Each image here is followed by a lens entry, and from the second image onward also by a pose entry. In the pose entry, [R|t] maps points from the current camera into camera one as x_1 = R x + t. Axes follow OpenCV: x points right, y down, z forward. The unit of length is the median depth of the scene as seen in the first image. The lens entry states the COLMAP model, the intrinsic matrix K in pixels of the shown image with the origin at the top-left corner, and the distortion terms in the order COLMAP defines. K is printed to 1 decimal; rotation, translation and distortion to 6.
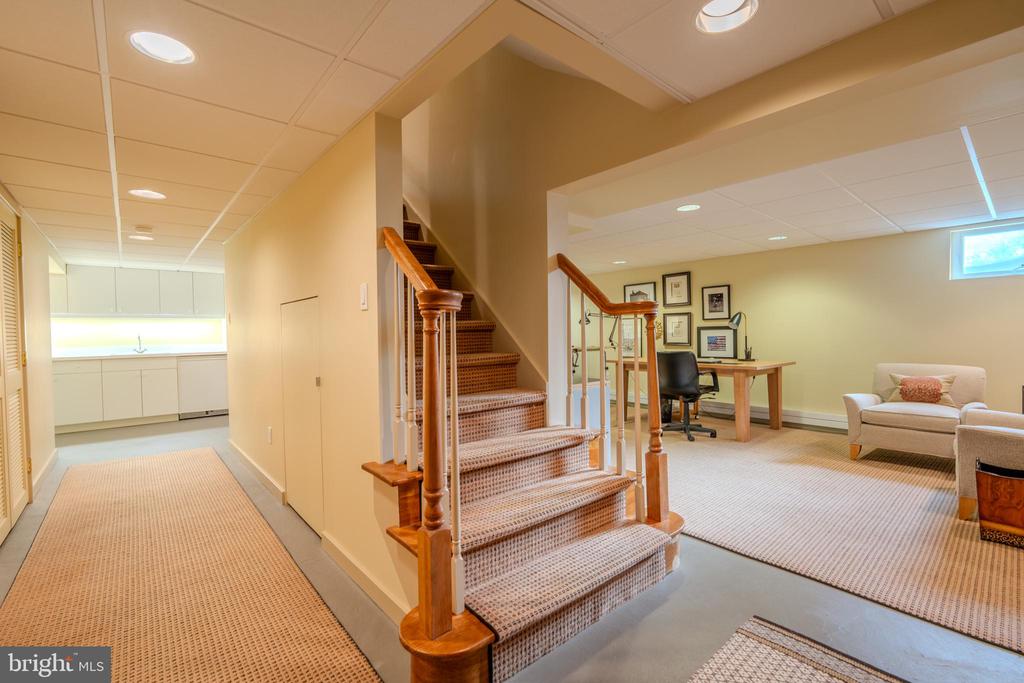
lens RADIAL K [[457.3, 0, 517.2], [0, 457.3, 342.8], [0, 0, 1]] dist [0.003740, 0.000645]
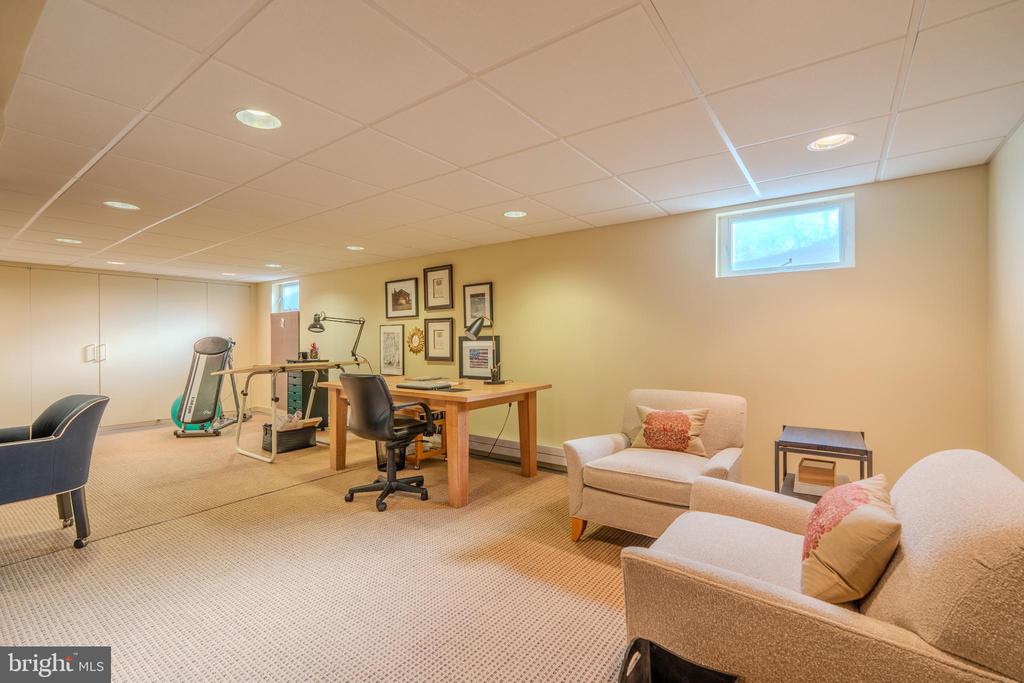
lens RADIAL K [[453.8, 0, 512.0], [0, 453.8, 341.5], [0, 0, 1]] dist [-0.000216, 0.000030]
pose [[0.977224, 0.004069, 0.212172, 0.335854], [-0.000093, 0.999824, -0.018747, -0.013028], [-0.212211, 0.018300, 0.977052, 0.251068]]
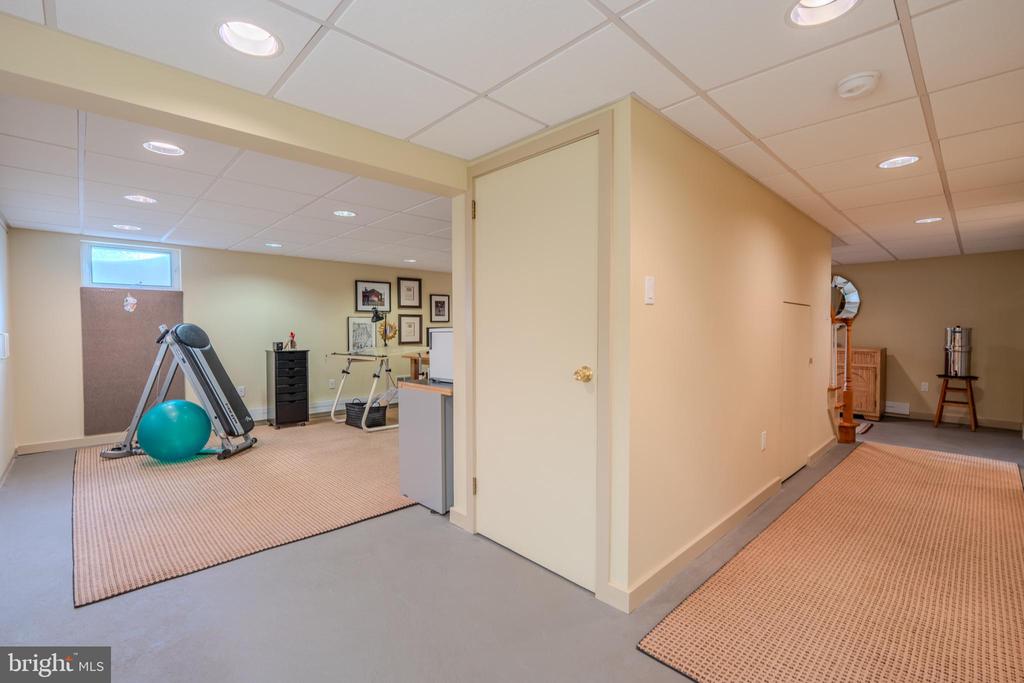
lens RADIAL K [[453.8, 0, 512.0], [0, 453.8, 341.5], [0, 0, 1]] dist [-0.000216, 0.000030]
pose [[-0.044842, -0.015763, 0.998870, -0.814988], [0.025573, 0.999530, 0.016921, -0.013919], [-0.998667, 0.026303, -0.044418, 0.881279]]
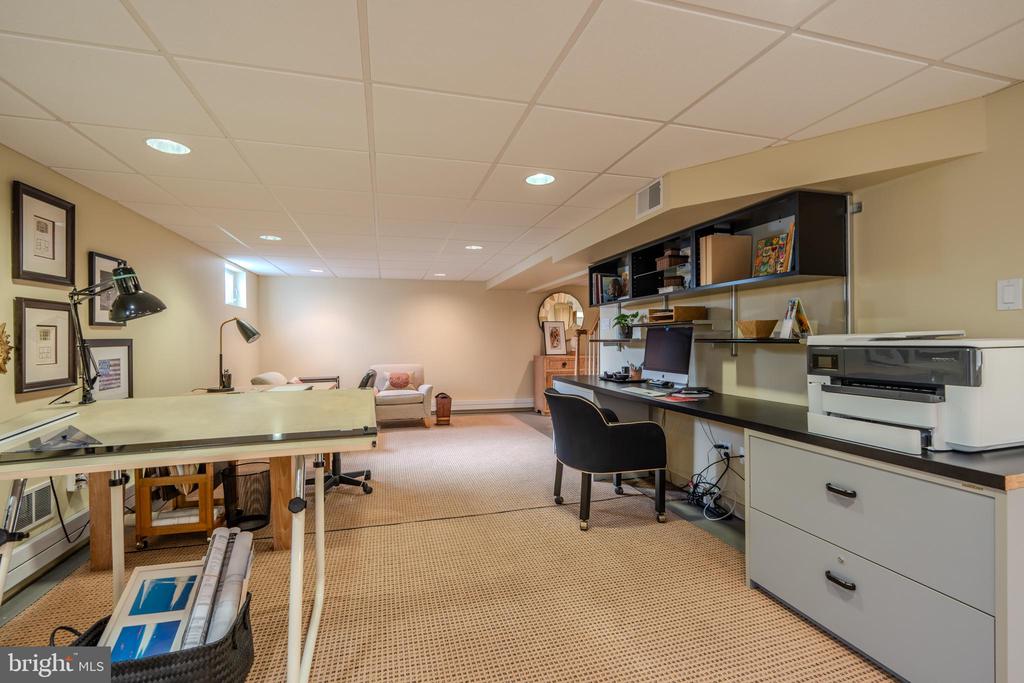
lens RADIAL K [[457.3, 0, 517.2], [0, 457.3, 342.8], [0, 0, 1]] dist [0.003740, 0.000645]
pose [[-0.908986, 0.010770, 0.416688, -0.168538], [0.024031, 0.999357, 0.026592, -0.034921], [-0.416133, 0.034185, -0.908661, 1.291228]]
